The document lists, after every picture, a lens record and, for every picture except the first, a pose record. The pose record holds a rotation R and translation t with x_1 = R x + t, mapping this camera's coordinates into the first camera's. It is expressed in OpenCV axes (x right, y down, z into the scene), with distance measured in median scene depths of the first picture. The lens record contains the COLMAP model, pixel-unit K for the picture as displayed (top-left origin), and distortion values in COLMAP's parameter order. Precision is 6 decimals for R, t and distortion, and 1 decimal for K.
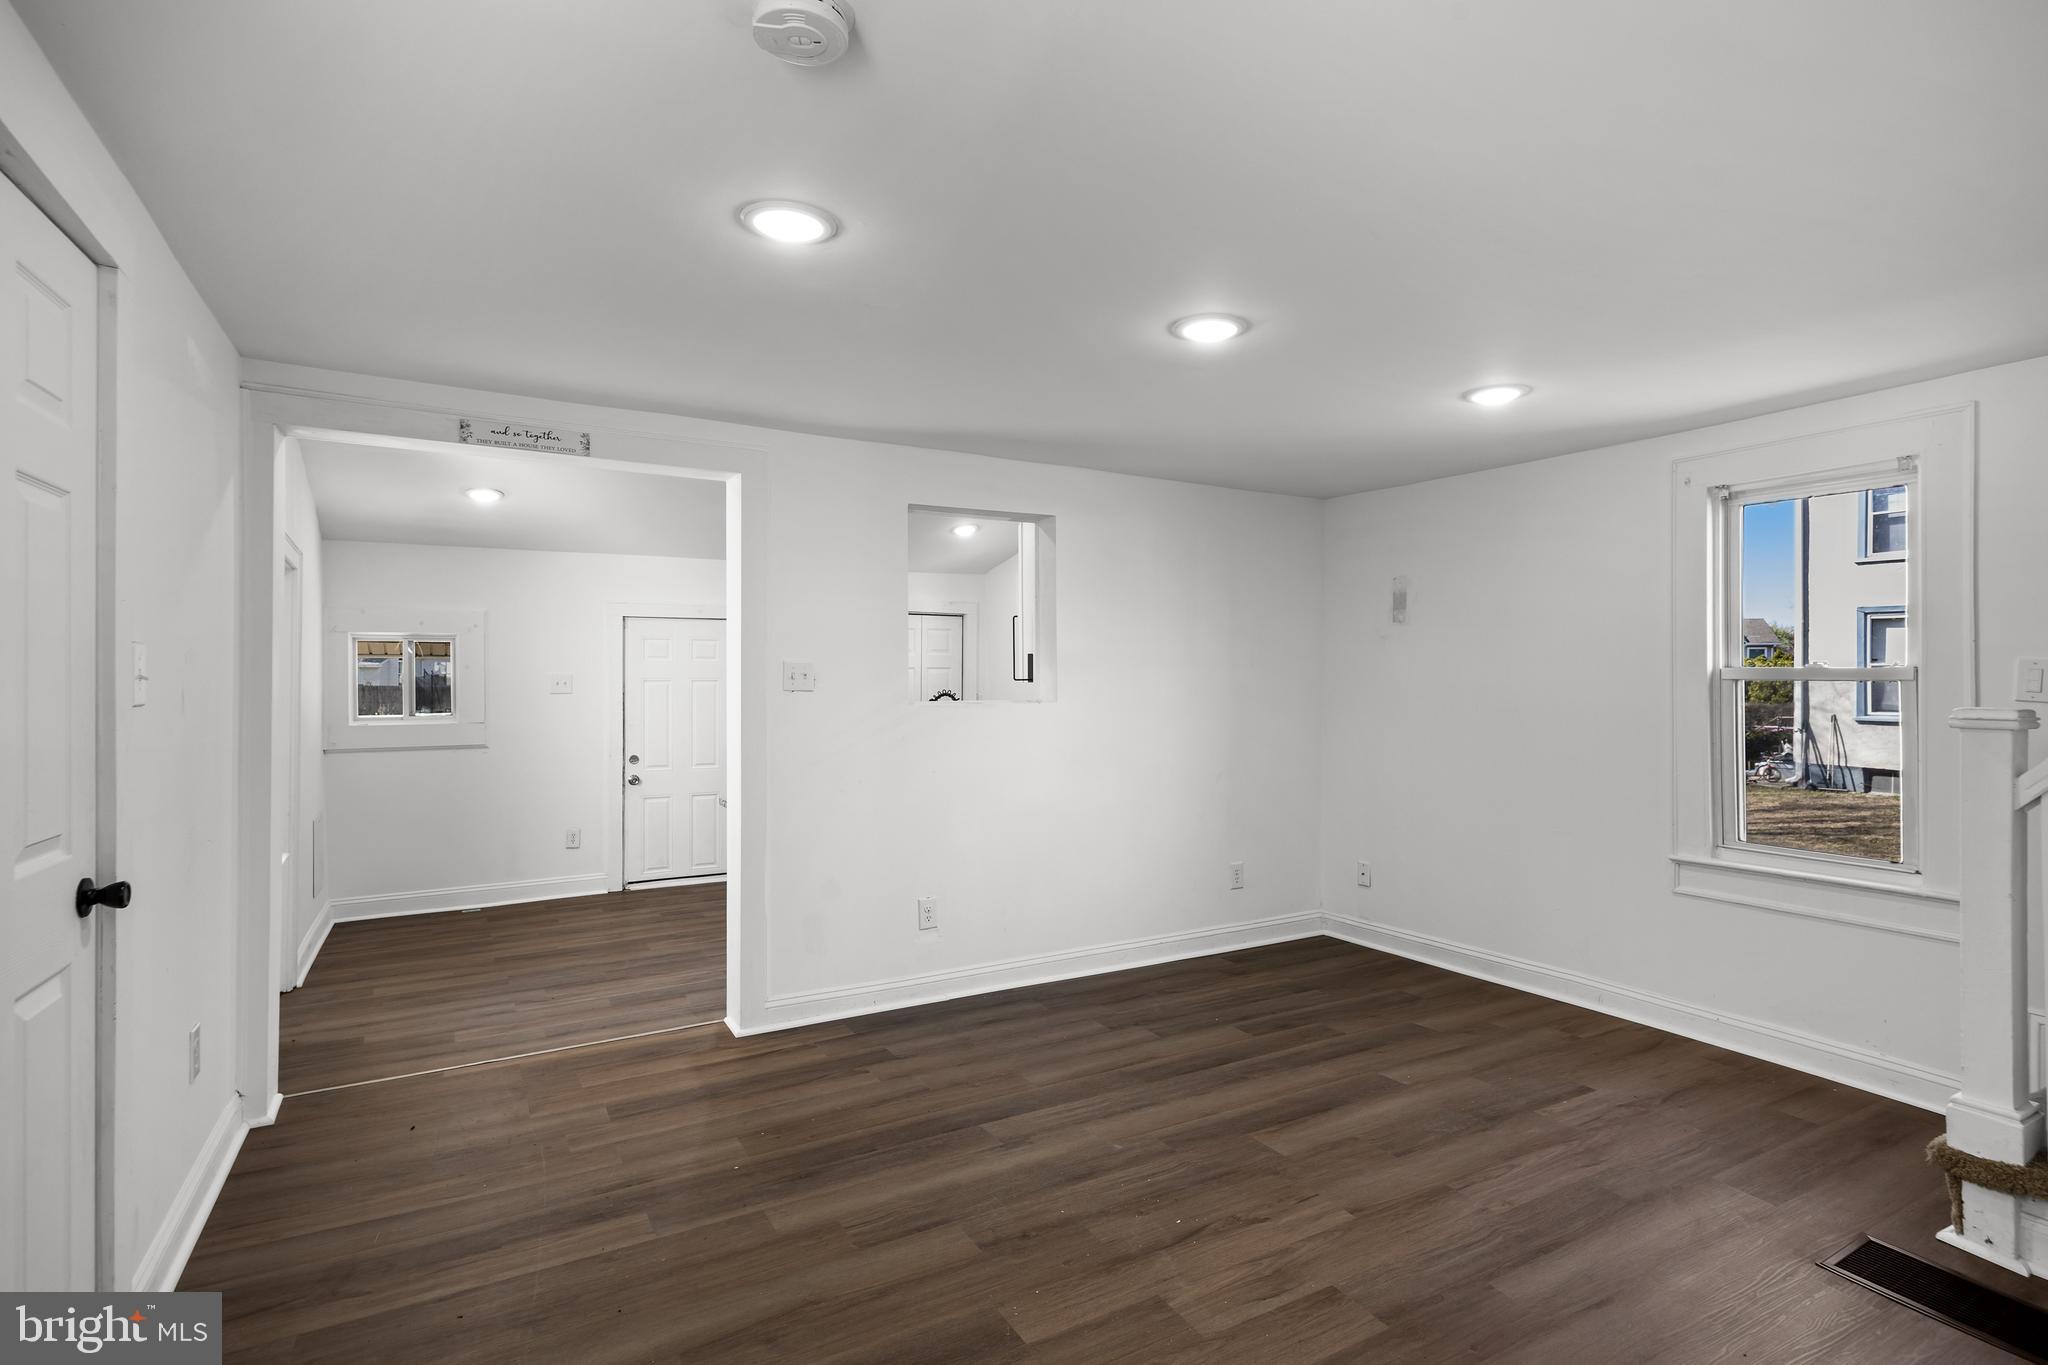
lens RADIAL K [[1030.2, 0, 1027.2], [0, 1030.2, 679.7], [0, 0, 1]] dist [0.004060, 0.000006]
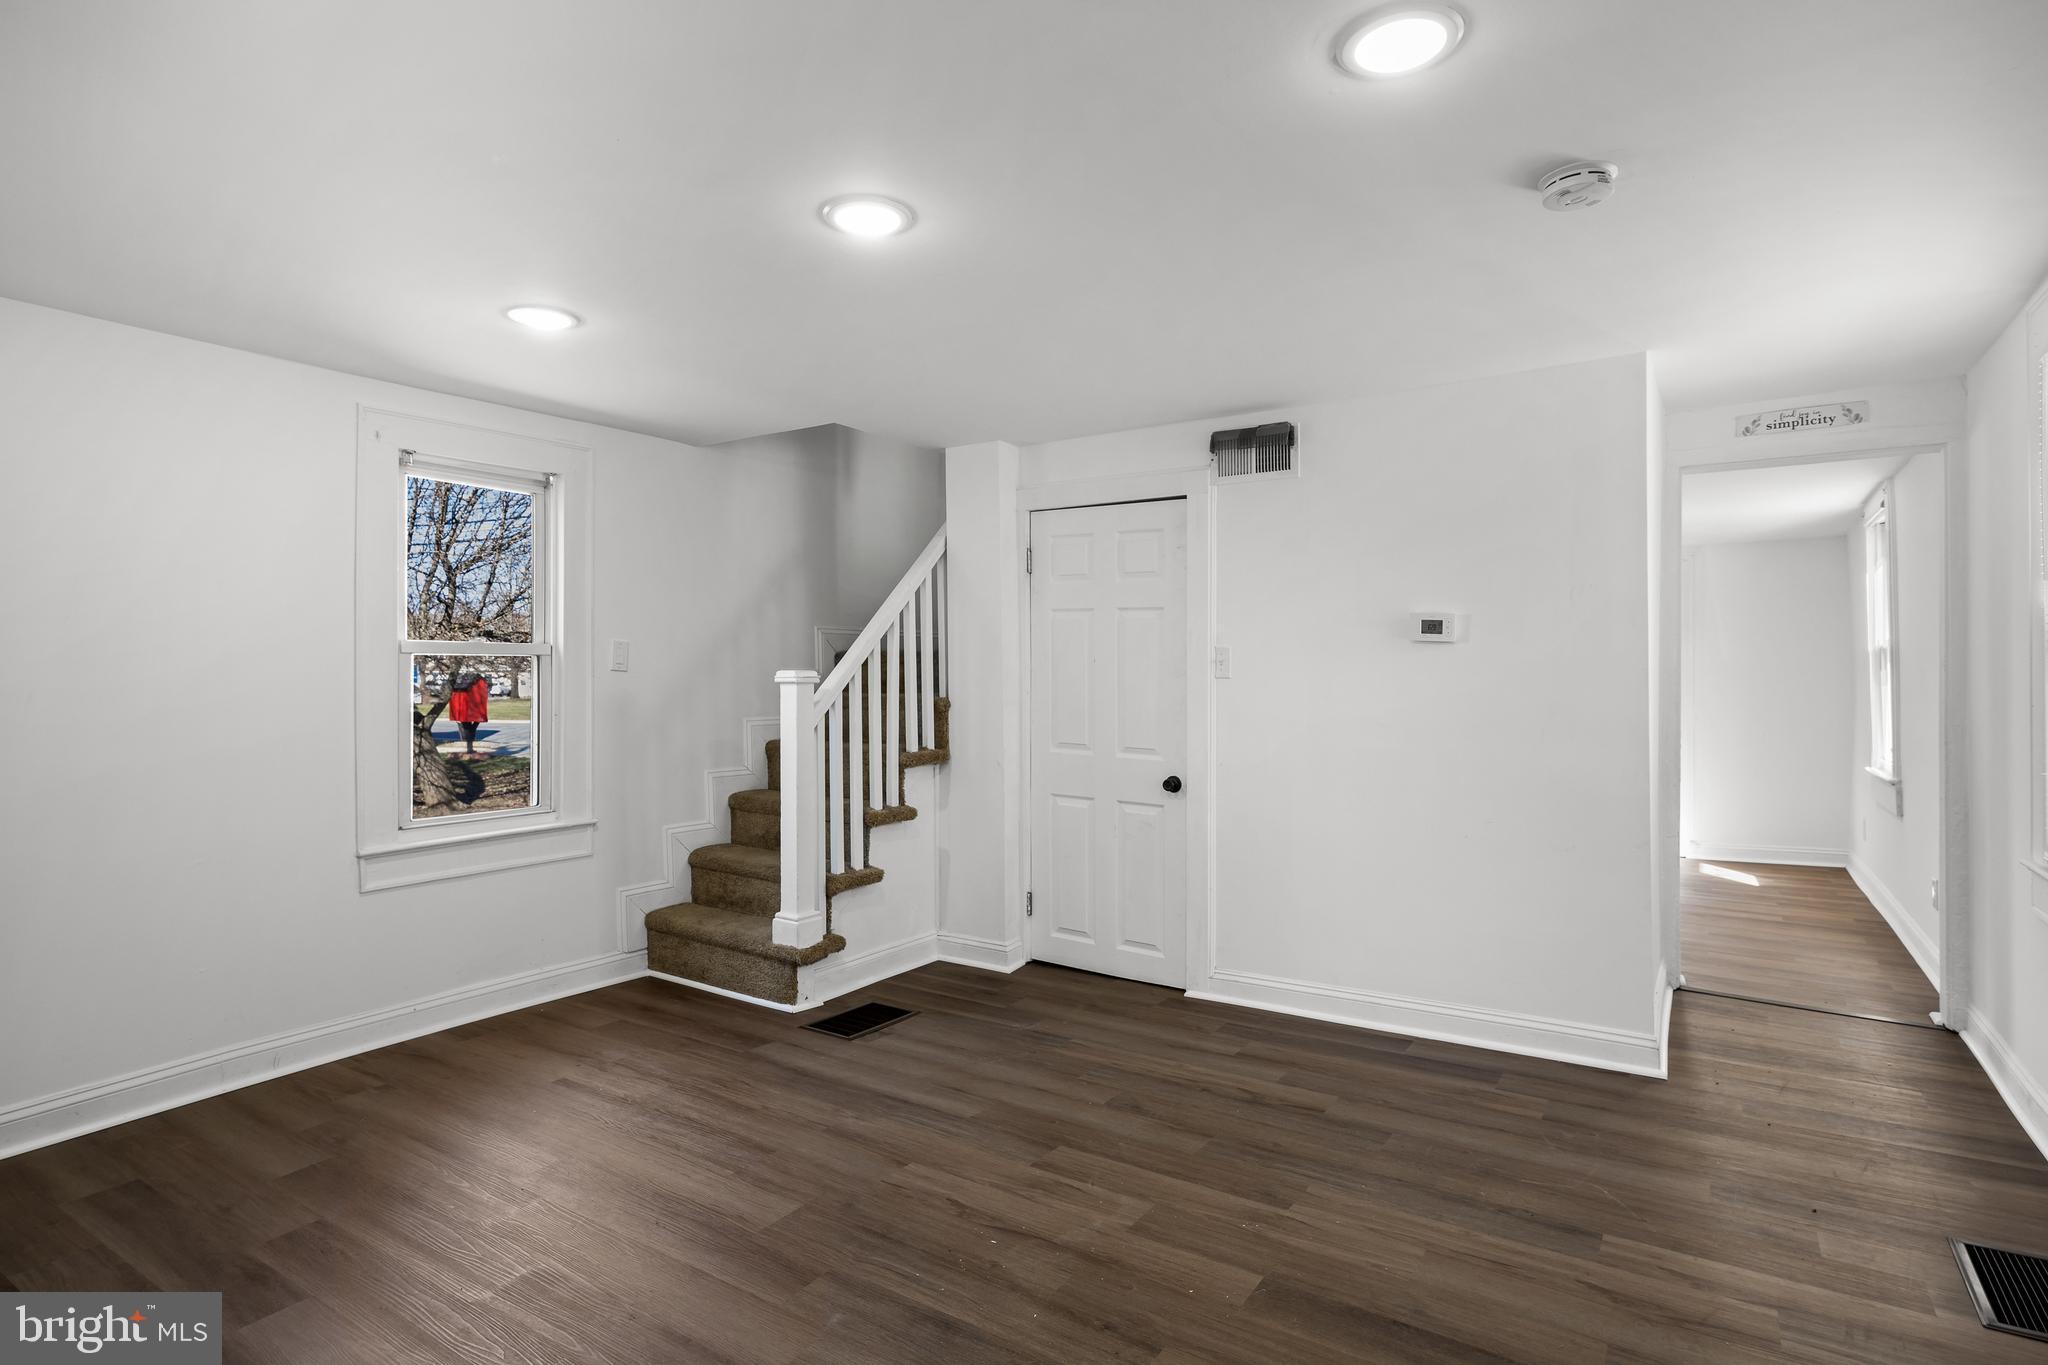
lens RADIAL K [[1083.7, 0, 1024.7], [0, 1083.7, 669.6], [0, 0, 1]] dist [0.004986, 0.002212]
pose [[-0.467289, -0.000124, 0.884104, -0.651799], [0.003777, 0.999991, 0.002137, 0.019762], [-0.884096, 0.004337, -0.467285, 1.307627]]
